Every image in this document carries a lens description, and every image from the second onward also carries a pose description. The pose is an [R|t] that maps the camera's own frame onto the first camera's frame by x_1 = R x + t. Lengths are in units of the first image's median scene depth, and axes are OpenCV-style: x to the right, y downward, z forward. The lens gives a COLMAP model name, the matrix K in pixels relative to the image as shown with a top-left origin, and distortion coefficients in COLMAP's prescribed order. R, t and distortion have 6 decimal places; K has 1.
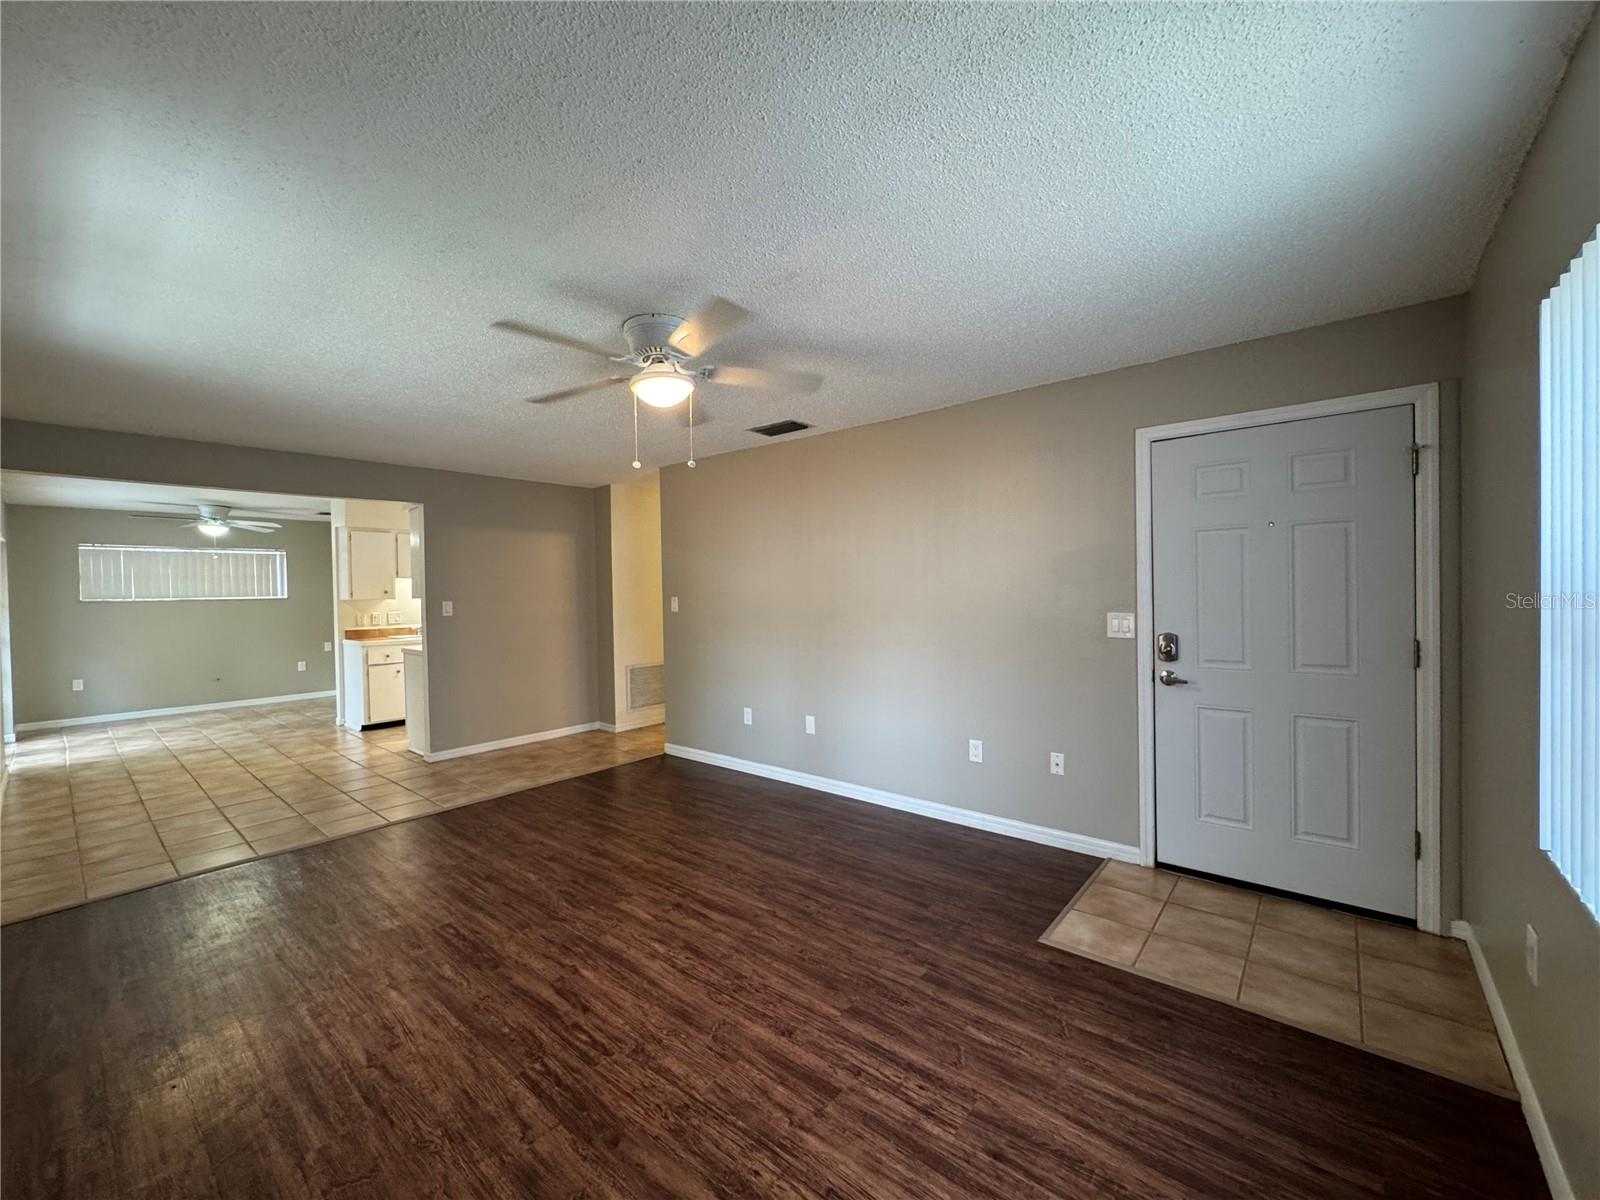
lens RADIAL K [[640.0, 0, 798.4], [0, 640.0, 596.8], [0, 0, 1]] dist [-0.005907, 0.000960]
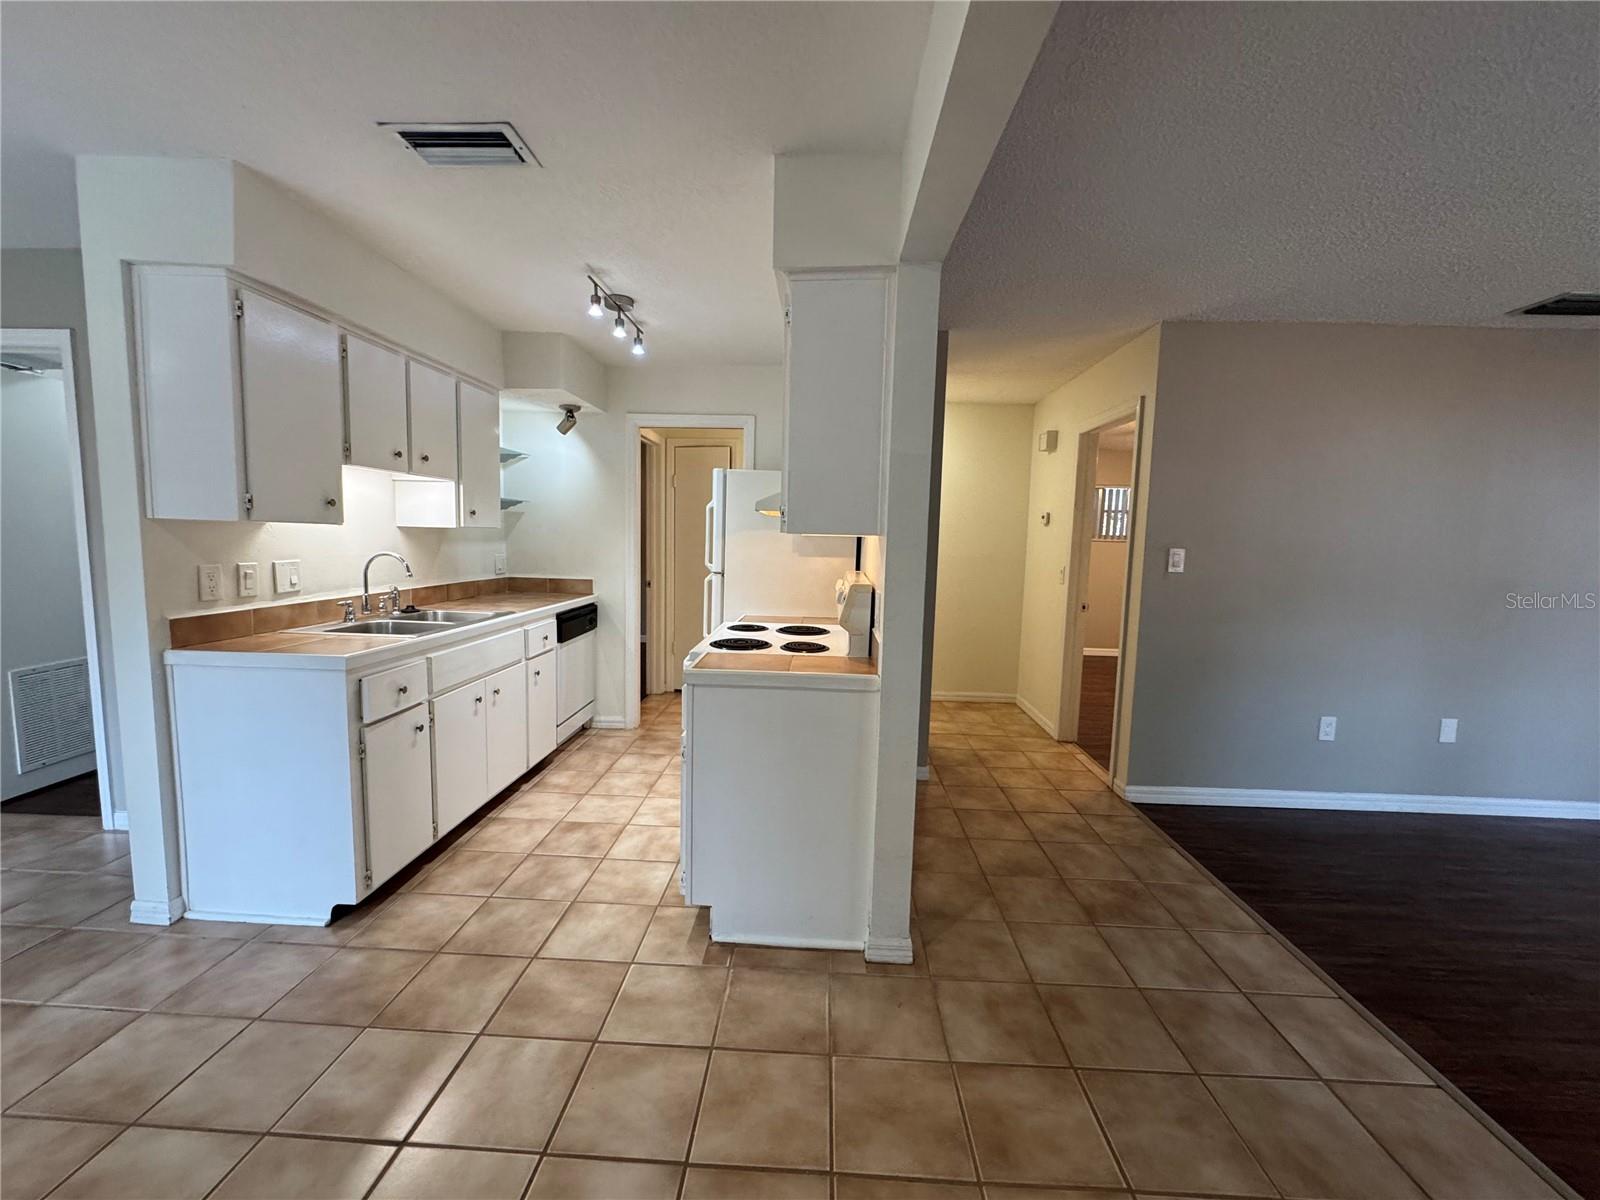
lens RADIAL K [[640.0, 0, 798.4], [0, 640.0, 596.8], [0, 0, 1]] dist [-0.005907, 0.000960]
pose [[0.789610, -0.021230, 0.613242, -0.941362], [-0.031208, 0.996718, 0.074690, 0.013378], [-0.612815, -0.078114, 0.786356, 0.823917]]
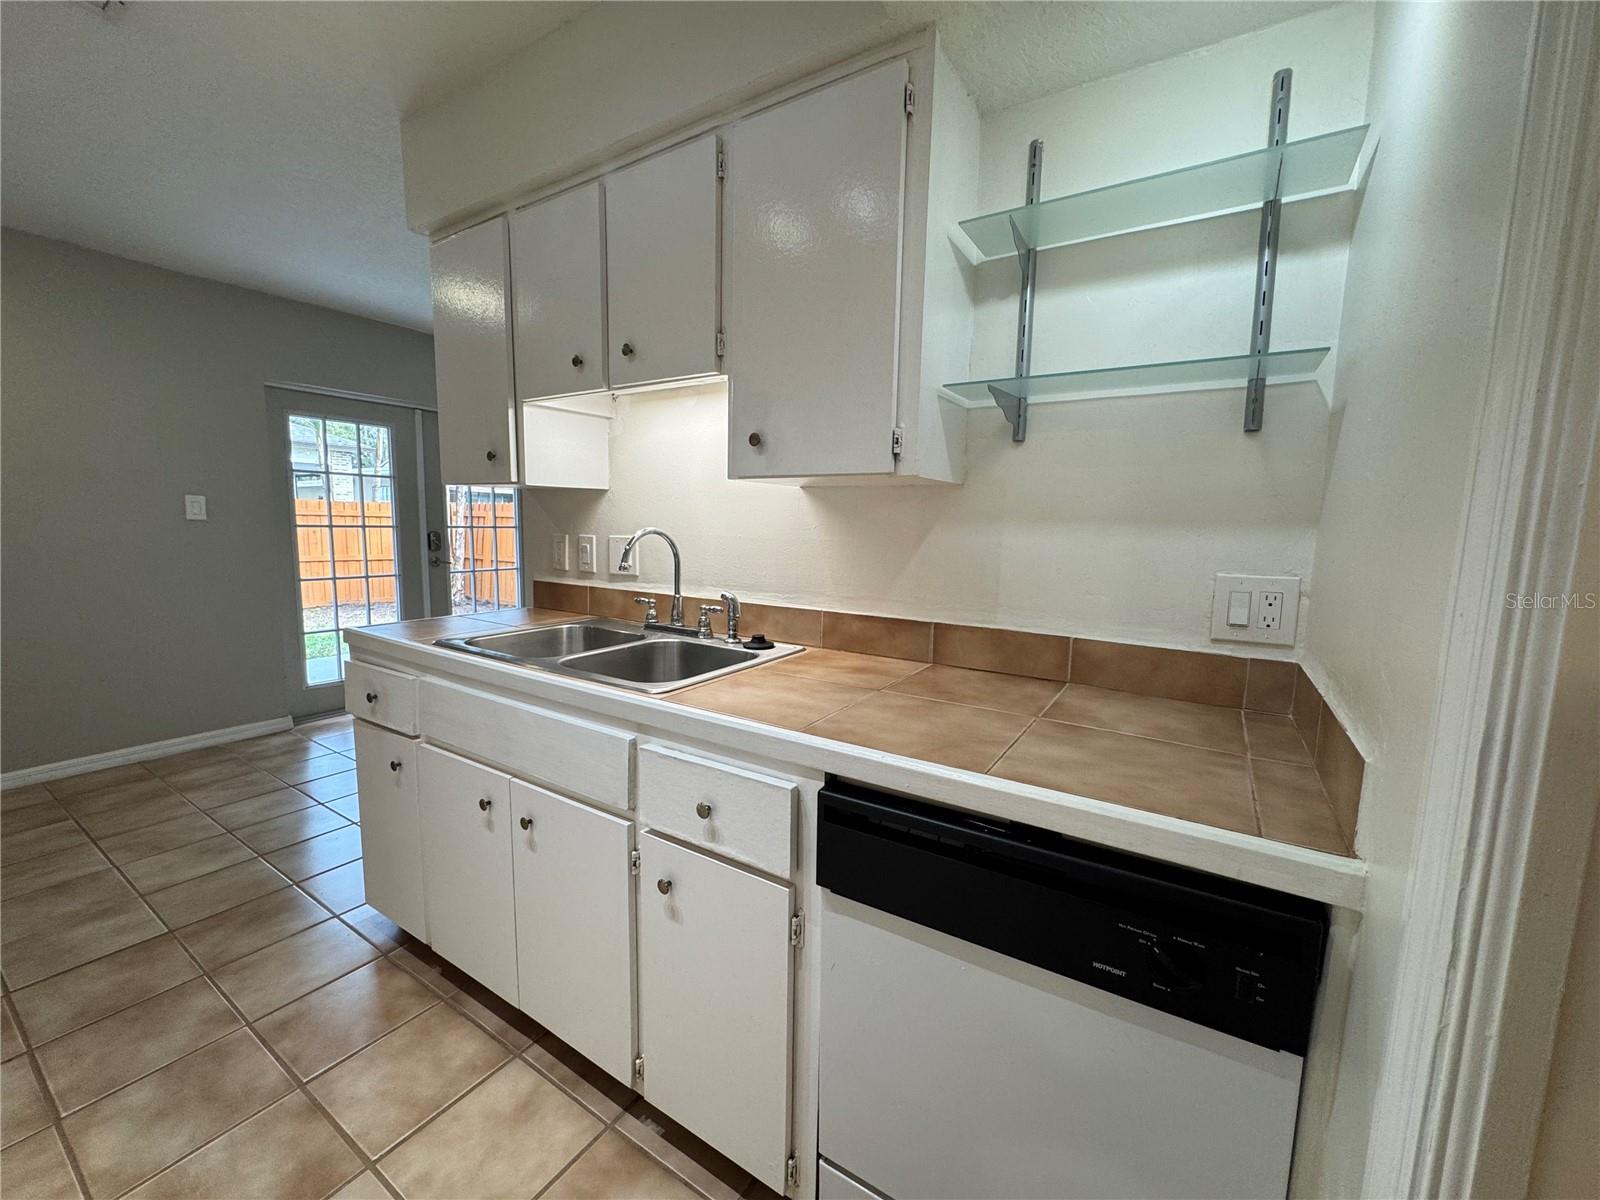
lens RADIAL K [[640.0, 0, 798.4], [0, 640.0, 596.8], [0, 0, 1]] dist [-0.005907, 0.000960]
pose [[0.129469, 0.137392, -0.982019, -0.513915], [-0.032804, 0.990406, 0.134240, 0.014918], [0.991041, 0.014834, 0.132734, 1.553016]]
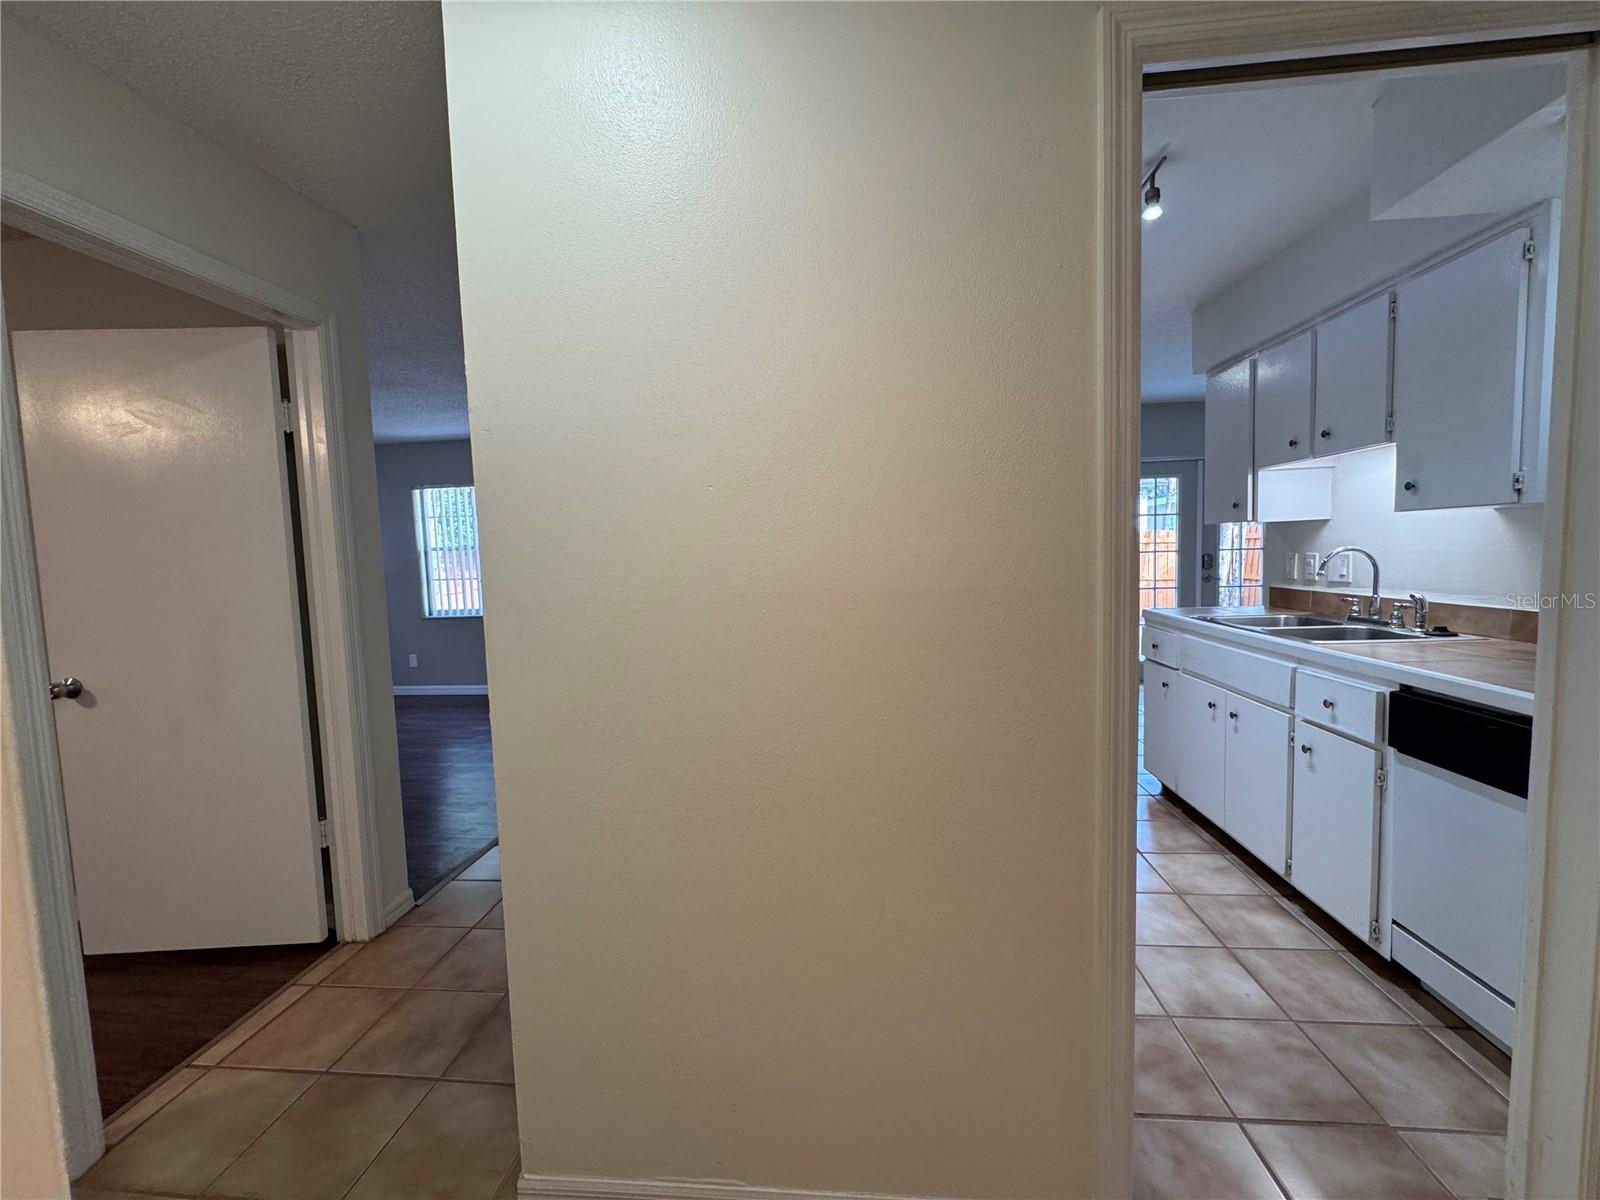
lens RADIAL K [[640.0, 0, 798.4], [0, 640.0, 596.8], [0, 0, 1]] dist [-0.005907, 0.000960]
pose [[-0.823827, 0.085573, -0.560345, -0.233647], [0.040210, 0.994871, 0.092814, 0.002597], [0.565413, 0.053932, -0.823043, 1.689695]]
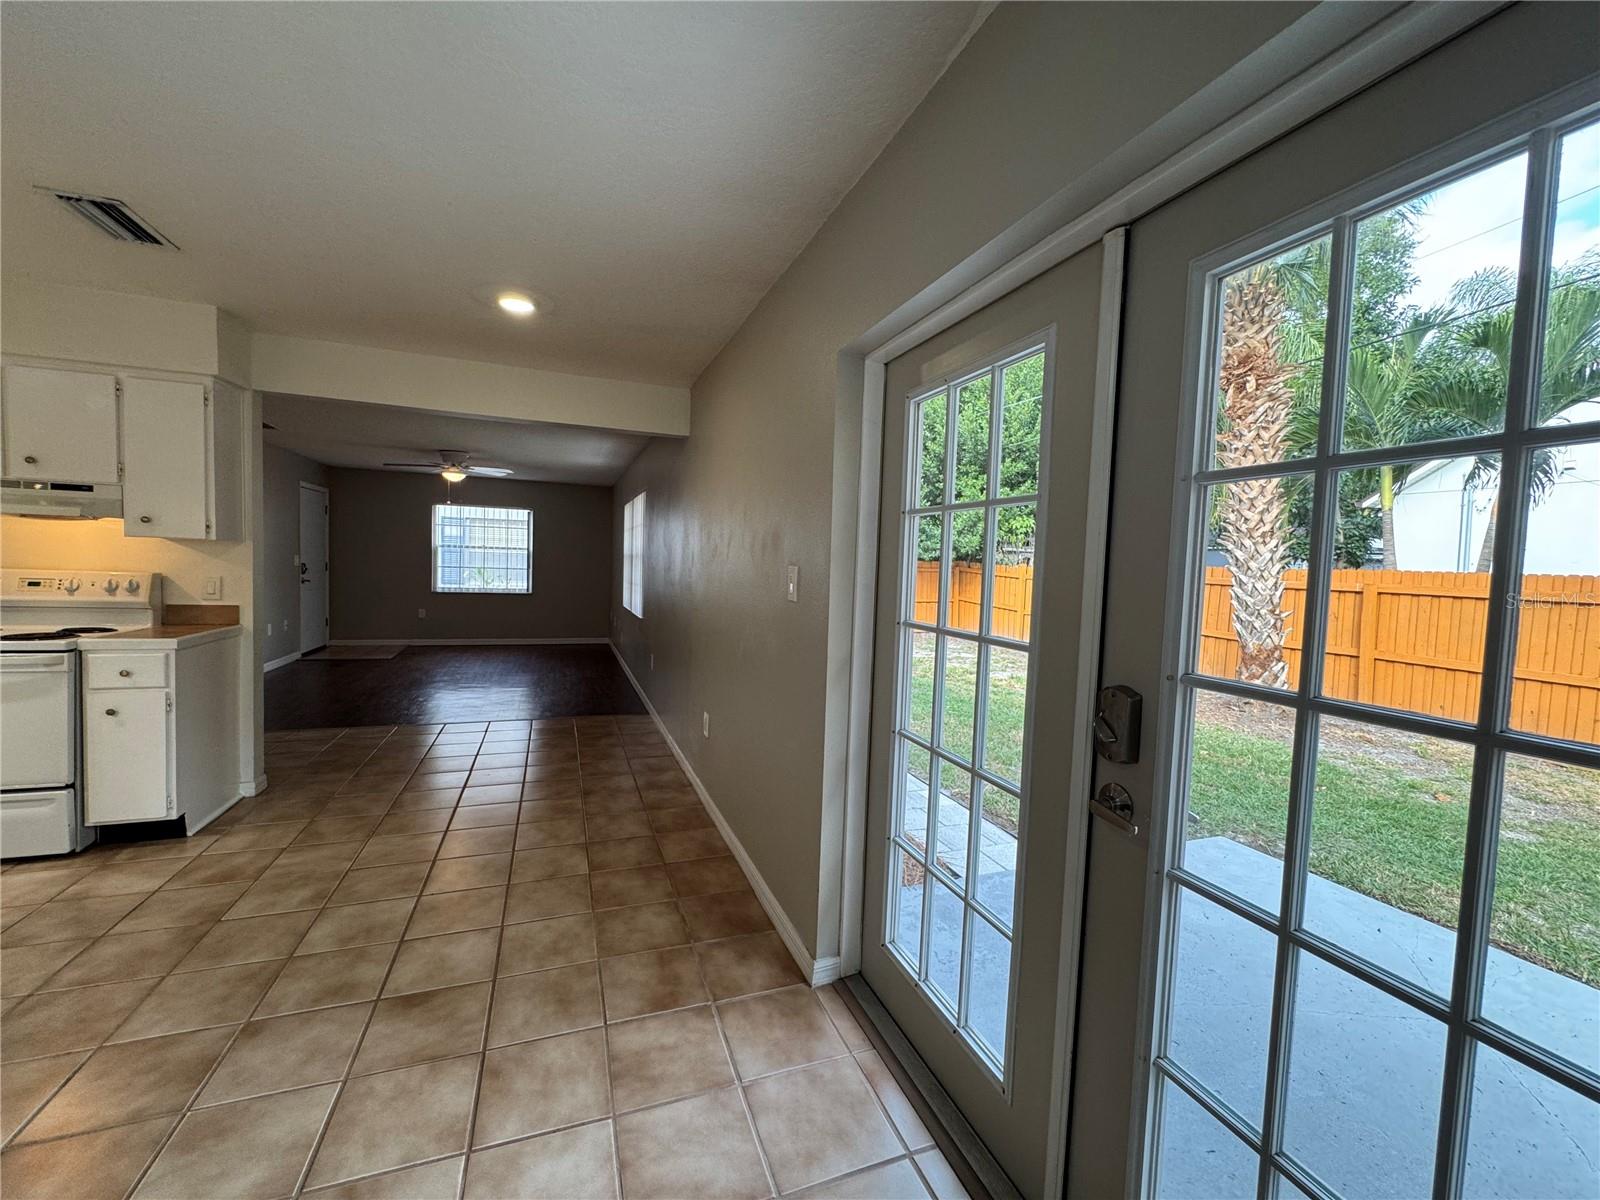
lens RADIAL K [[640.0, 0, 798.4], [0, 640.0, 596.8], [0, 0, 1]] dist [-0.005907, 0.000960]
pose [[-0.872873, -0.039214, 0.486369, -1.499184], [-0.013248, 0.998303, 0.056713, 0.016927], [-0.487768, 0.043060, -0.871911, 1.412414]]
